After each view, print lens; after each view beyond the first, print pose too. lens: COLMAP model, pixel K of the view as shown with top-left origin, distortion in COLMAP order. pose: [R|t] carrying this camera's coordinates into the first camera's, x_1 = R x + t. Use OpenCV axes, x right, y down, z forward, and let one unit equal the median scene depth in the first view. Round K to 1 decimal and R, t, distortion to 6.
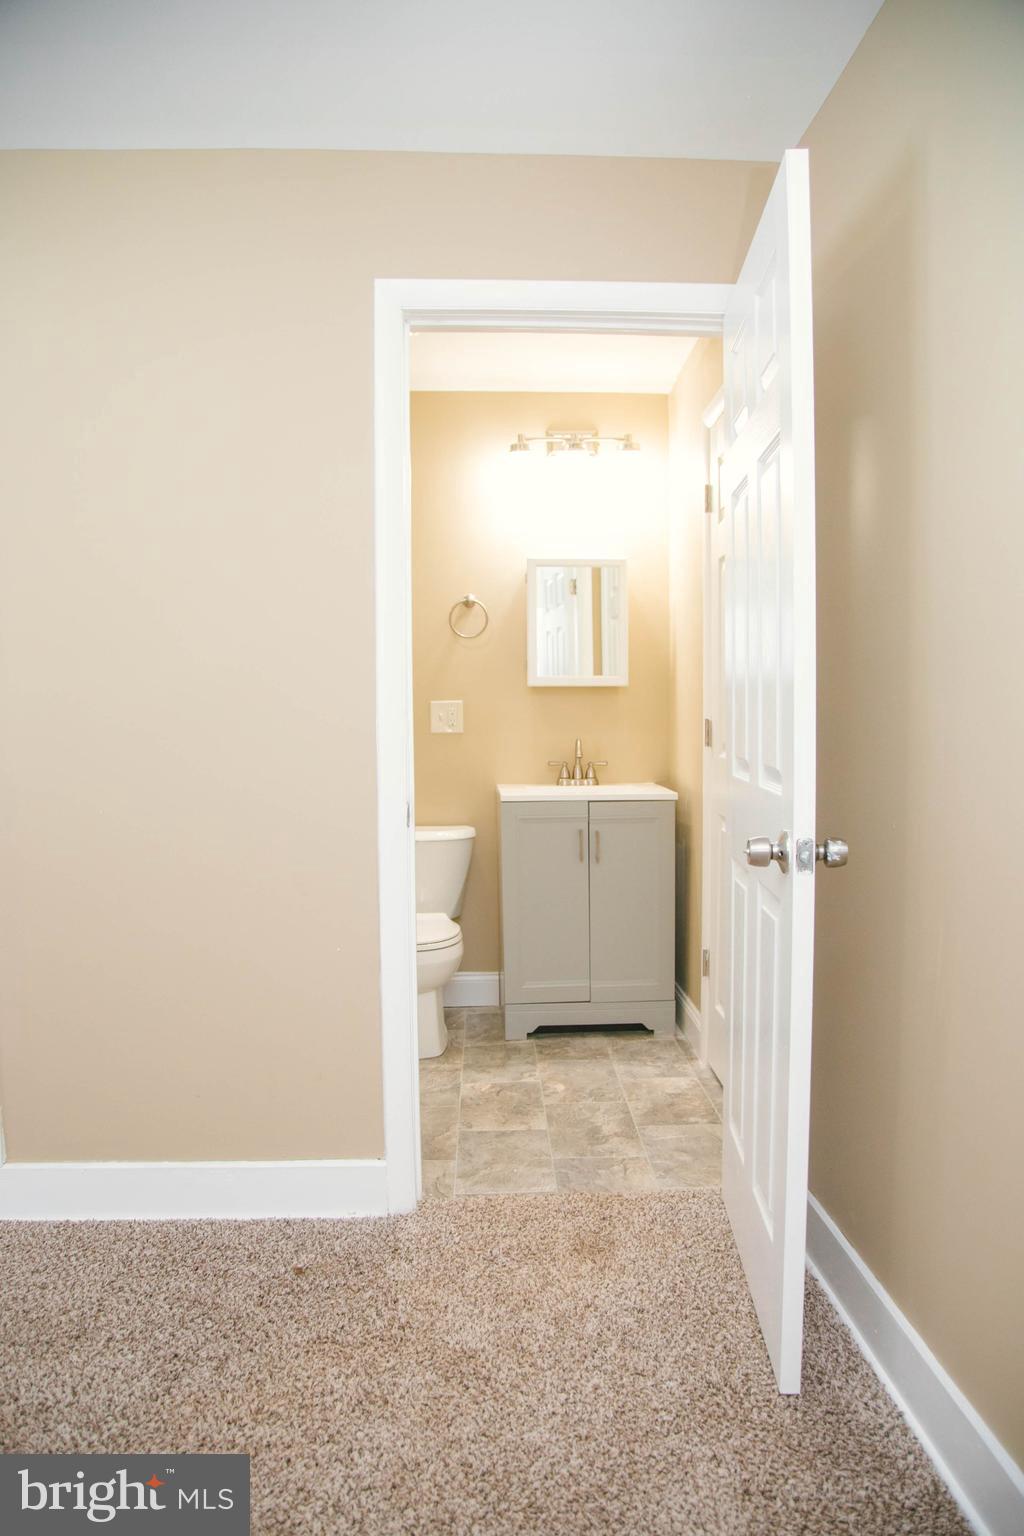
lens RADIAL K [[1098.6, 0, 522.9], [0, 1098.6, 763.7], [0, 0, 1]] dist [-0.117119, 0.064184]
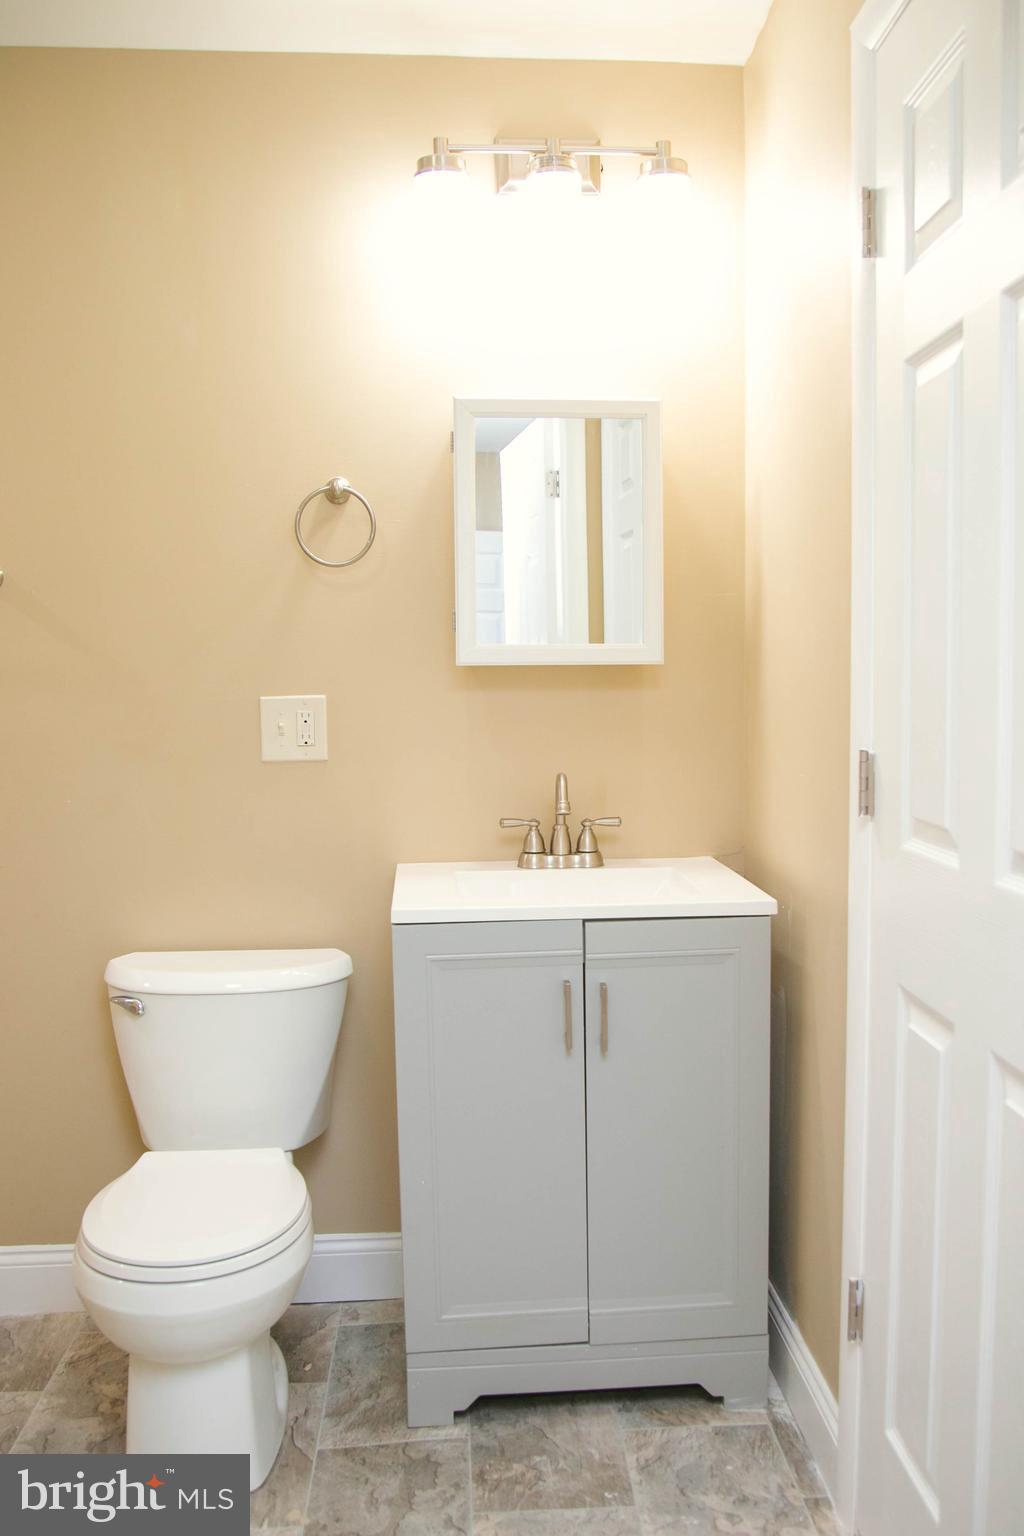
lens RADIAL K [[1319.7, 0, 512.6], [0, 1319.7, 767.7], [0, 0, 1]] dist [-0.037574, -0.002095]
pose [[0.999929, -0.004676, 0.010933, 0.024132], [0.004372, 0.999609, 0.027622, -0.044661], [-0.011057, -0.027572, 0.999559, 0.447767]]
